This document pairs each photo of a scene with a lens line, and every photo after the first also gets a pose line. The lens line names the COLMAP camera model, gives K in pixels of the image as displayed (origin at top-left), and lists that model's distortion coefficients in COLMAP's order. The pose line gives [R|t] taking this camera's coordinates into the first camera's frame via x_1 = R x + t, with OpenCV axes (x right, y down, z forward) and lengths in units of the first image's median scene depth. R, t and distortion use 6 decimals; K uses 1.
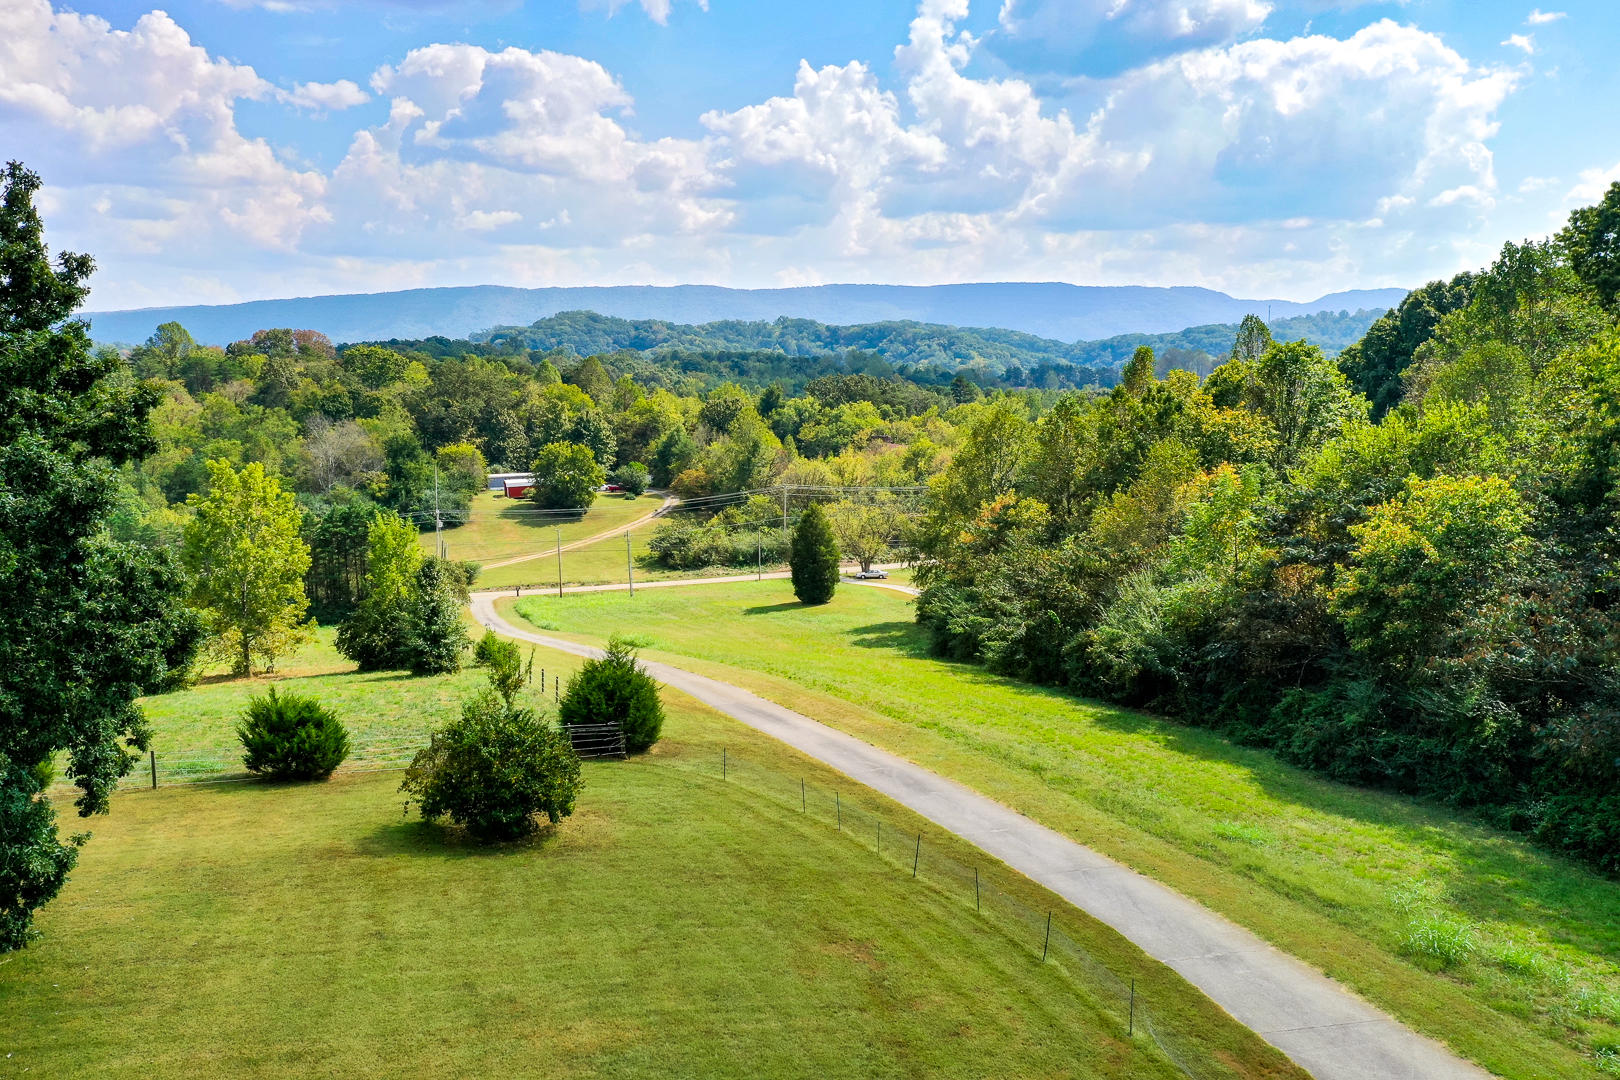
lens RADIAL K [[1312.0, 0, 810.0], [0, 1312.0, 540.0], [0, 0, 1]] dist [0.000132, 0.000325]
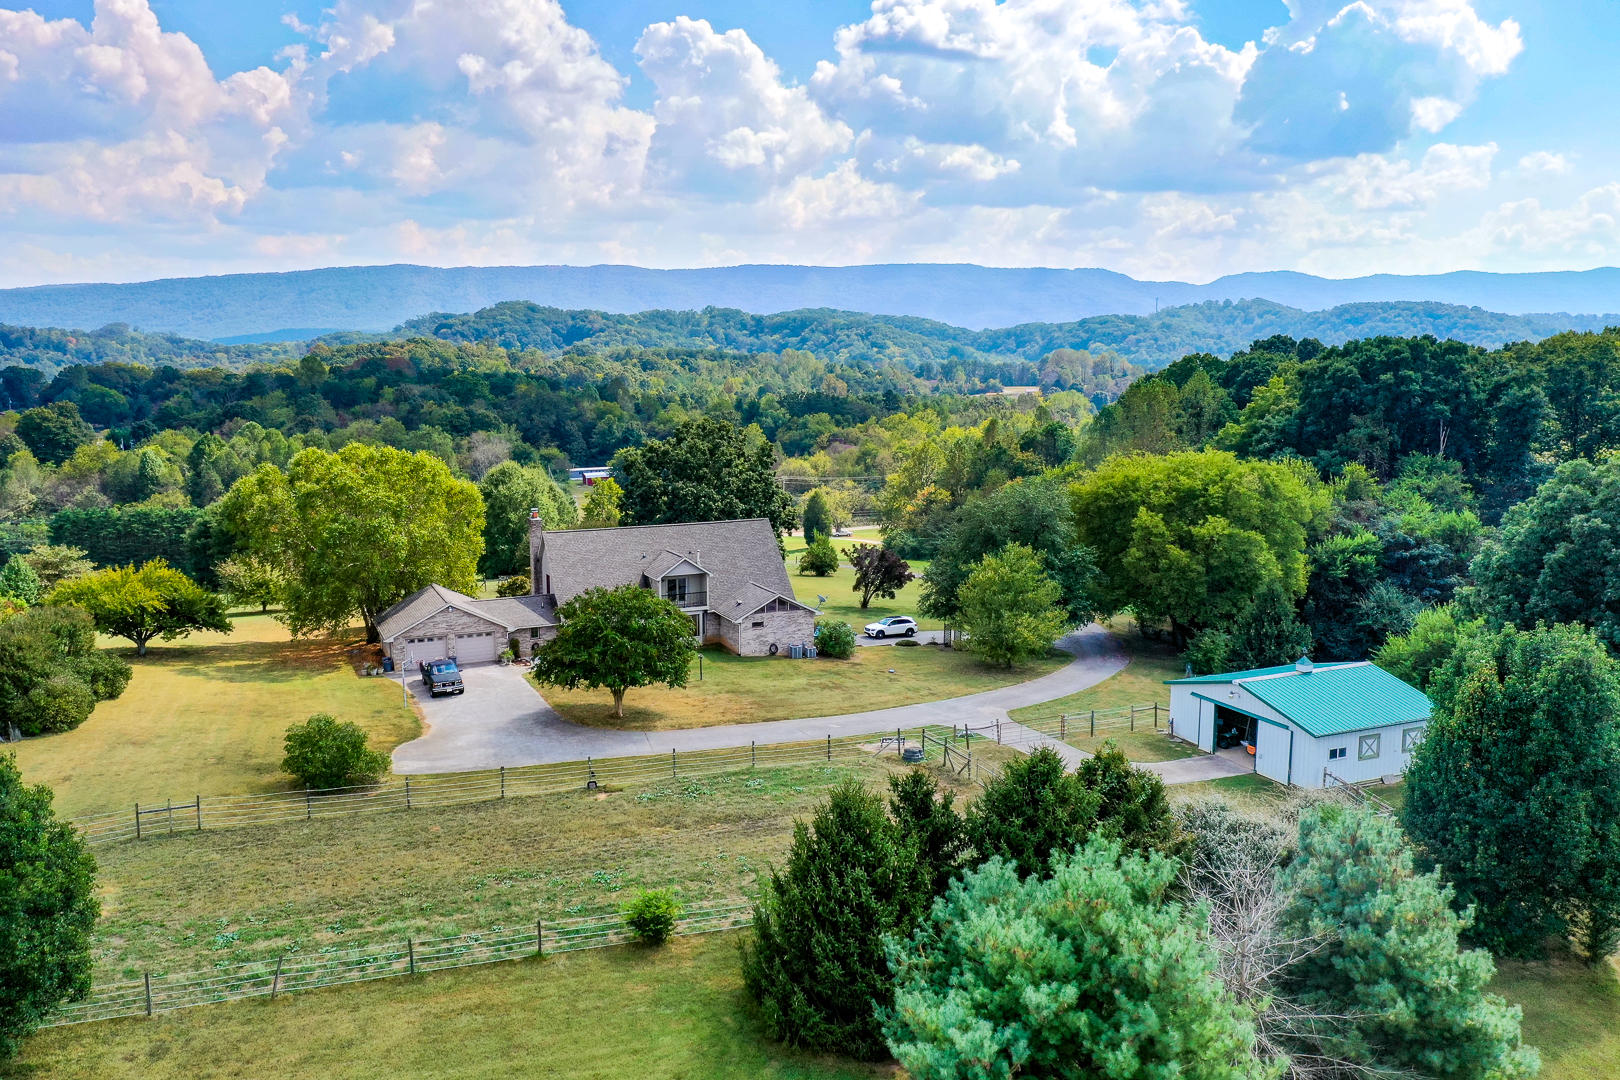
lens RADIAL K [[1312.0, 0, 810.0], [0, 1312.0, 540.0], [0, 0, 1]] dist [0.000132, 0.000325]
pose [[0.997772, -0.009905, 0.065972, -0.035097], [0.008714, 0.999794, 0.018312, 0.001753], [-0.066140, -0.017696, 0.997653, -0.208537]]
